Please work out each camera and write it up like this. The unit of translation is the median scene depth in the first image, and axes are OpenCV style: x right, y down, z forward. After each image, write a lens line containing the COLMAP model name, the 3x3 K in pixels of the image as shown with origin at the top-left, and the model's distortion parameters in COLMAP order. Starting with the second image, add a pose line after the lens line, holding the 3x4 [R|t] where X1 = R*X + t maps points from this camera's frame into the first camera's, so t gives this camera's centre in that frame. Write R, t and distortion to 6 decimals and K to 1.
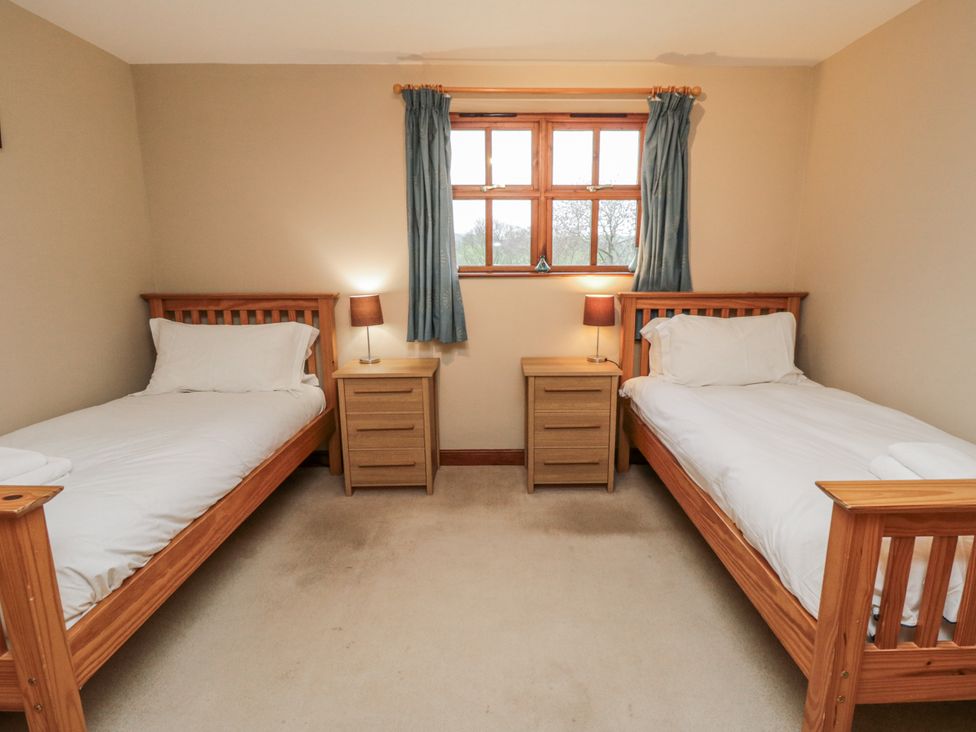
lens RADIAL K [[510.6, 0, 514.0], [0, 510.6, 365.0], [0, 0, 1]] dist [0.013180, -0.016053]
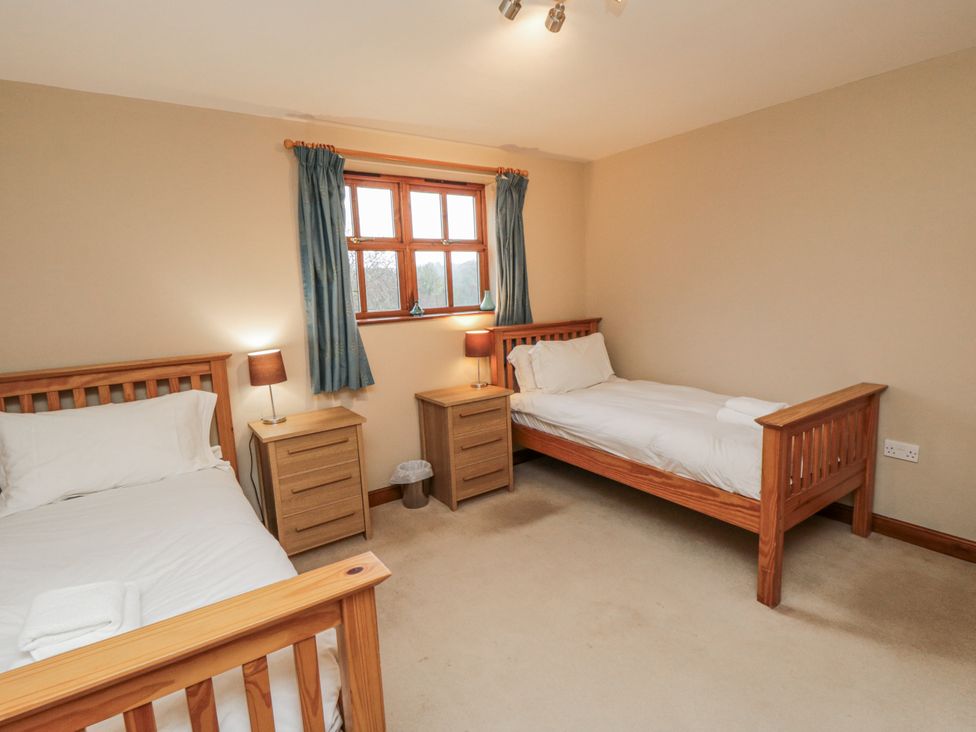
lens RADIAL K [[510.6, 0, 514.0], [0, 510.6, 365.0], [0, 0, 1]] dist [0.013180, -0.016053]
pose [[0.814788, -0.117516, 0.567724, -0.458984], [0.151721, 0.988336, -0.013166, -0.030346], [-0.559554, 0.096863, 0.823114, -0.026449]]
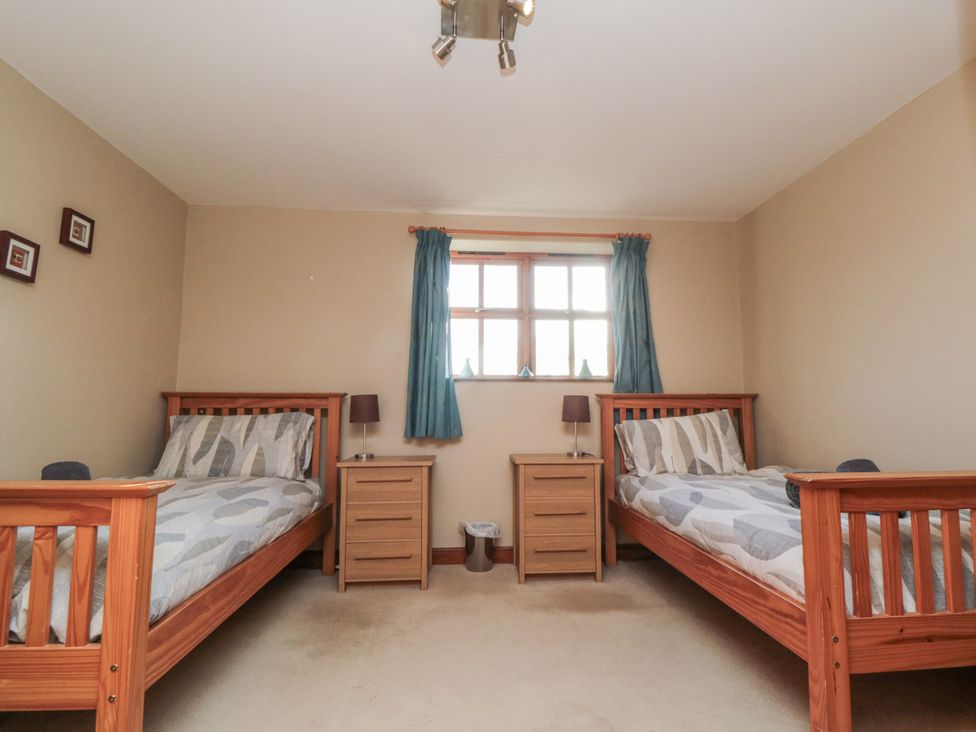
lens RADIAL K [[517.4, 0, 510.2], [0, 517.4, 367.0], [0, 0, 1]] dist [0.000904, -0.001128]
pose [[0.997039, 0.006973, 0.076575, -0.079864], [0.015098, 0.958740, -0.283883, 0.128984], [-0.075395, 0.284199, 0.955796, -0.108169]]
